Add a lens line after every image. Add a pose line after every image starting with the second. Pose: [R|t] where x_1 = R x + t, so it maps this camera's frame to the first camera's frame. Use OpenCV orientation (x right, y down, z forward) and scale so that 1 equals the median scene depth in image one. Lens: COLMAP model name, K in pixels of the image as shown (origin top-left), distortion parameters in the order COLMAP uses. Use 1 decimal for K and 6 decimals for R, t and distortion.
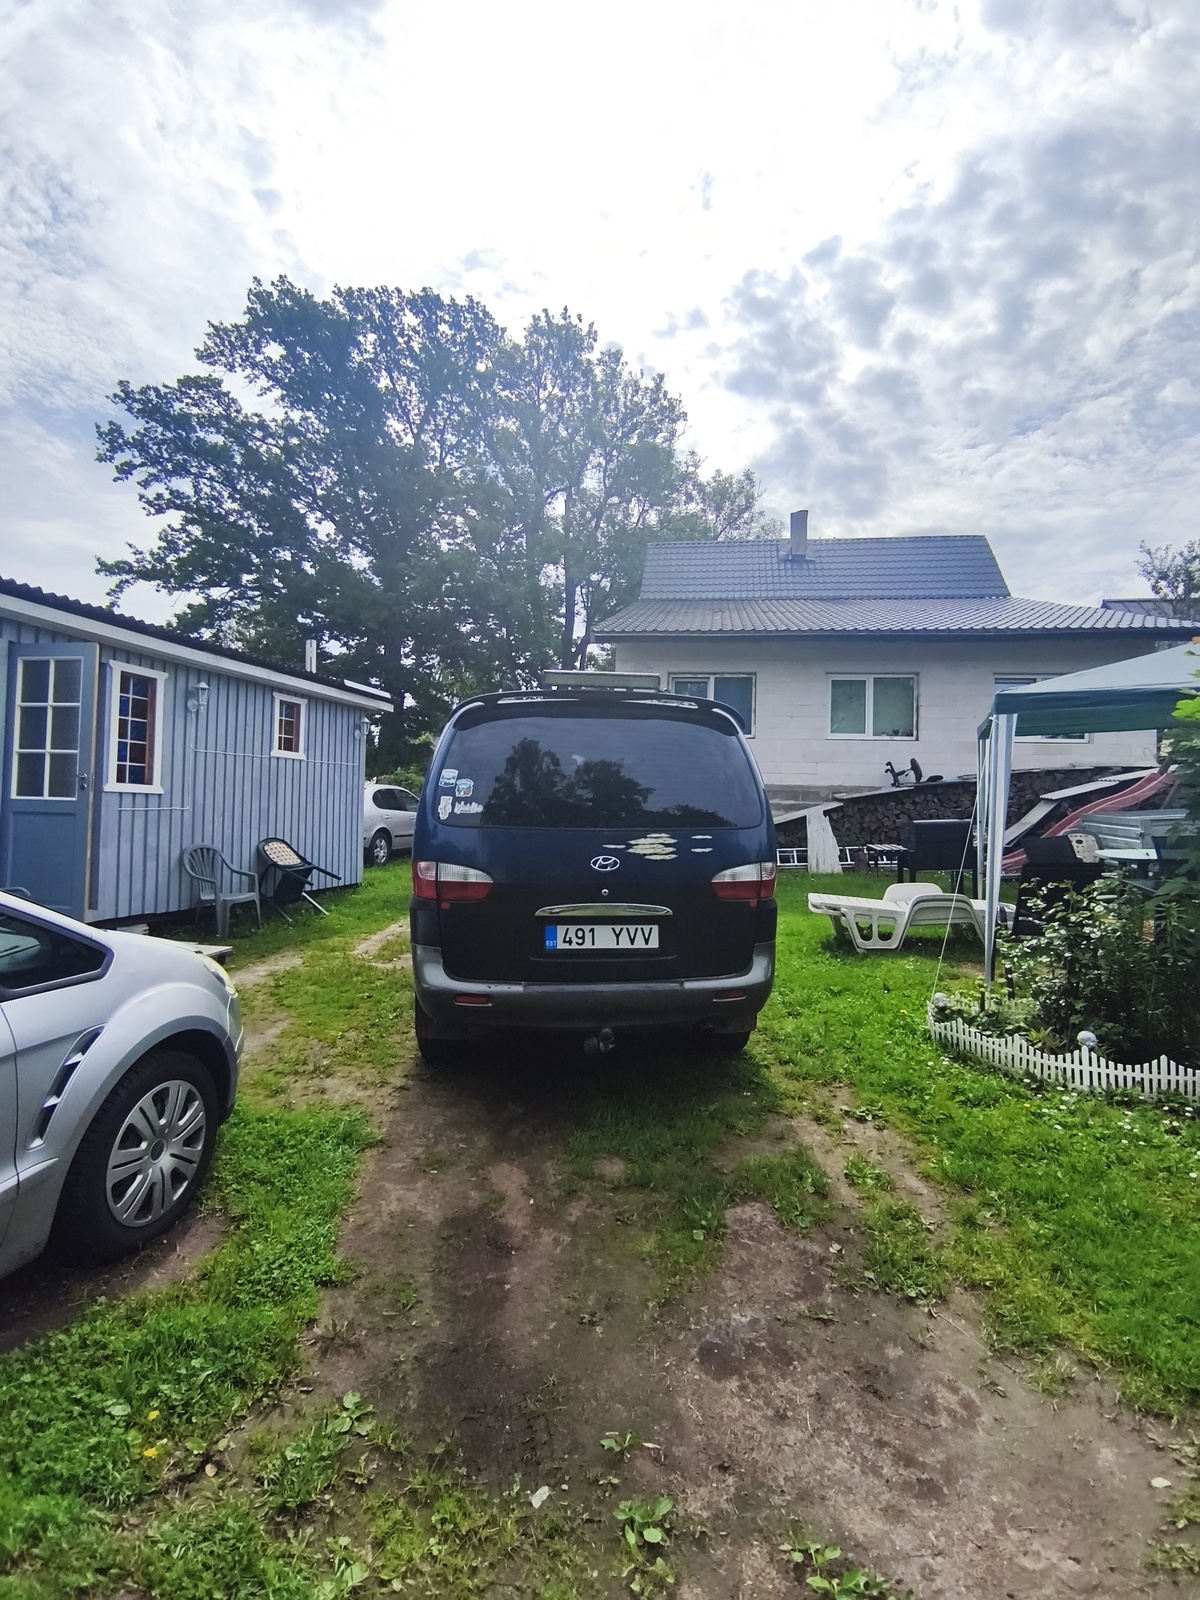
lens RADIAL K [[722.9, 0, 600.0], [0, 722.9, 800.0], [0, 0, 1]] dist [-0.031429, 0.000012]
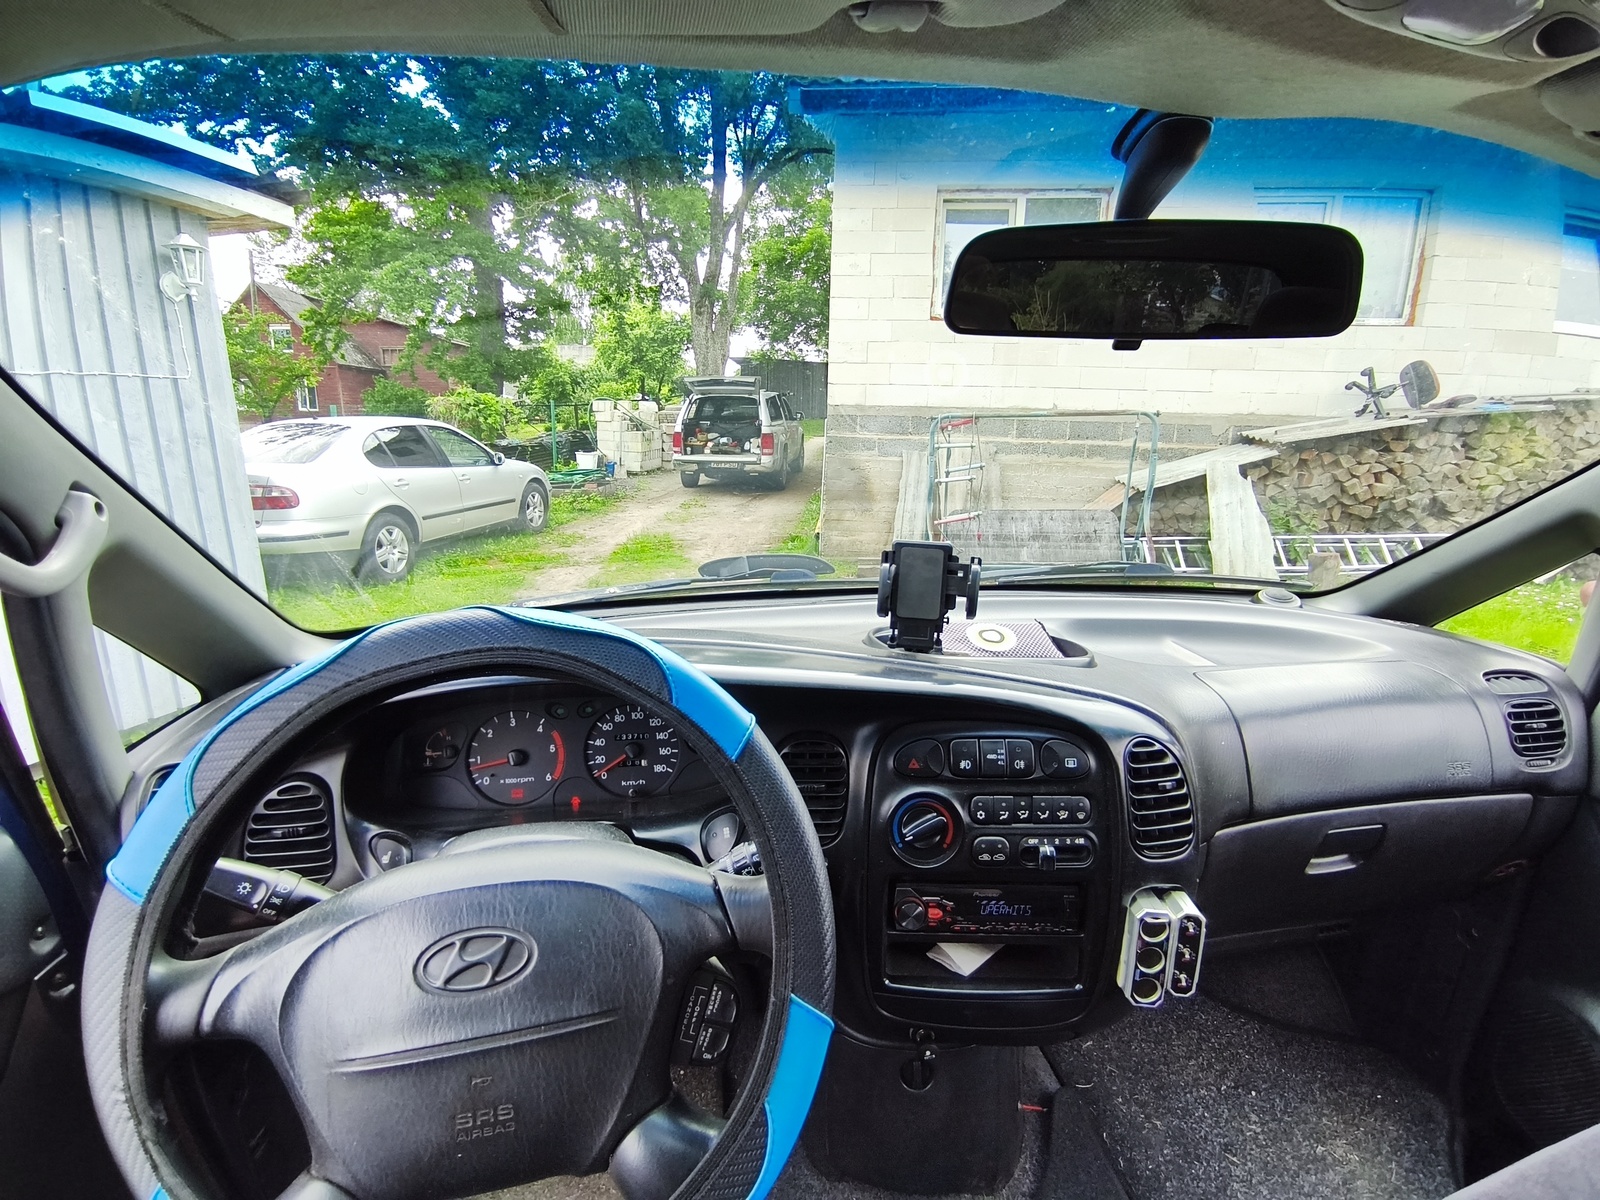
lens RADIAL K [[722.9, 0, 800.0], [0, 722.9, 600.0], [0, 0, 1]] dist [-0.031429, 0.000012]
pose [[0.997859, -0.025832, 0.060082, -0.040525], [0.010061, 0.968383, 0.249266, -0.022063], [-0.064621, -0.248128, 0.966569, 0.478046]]
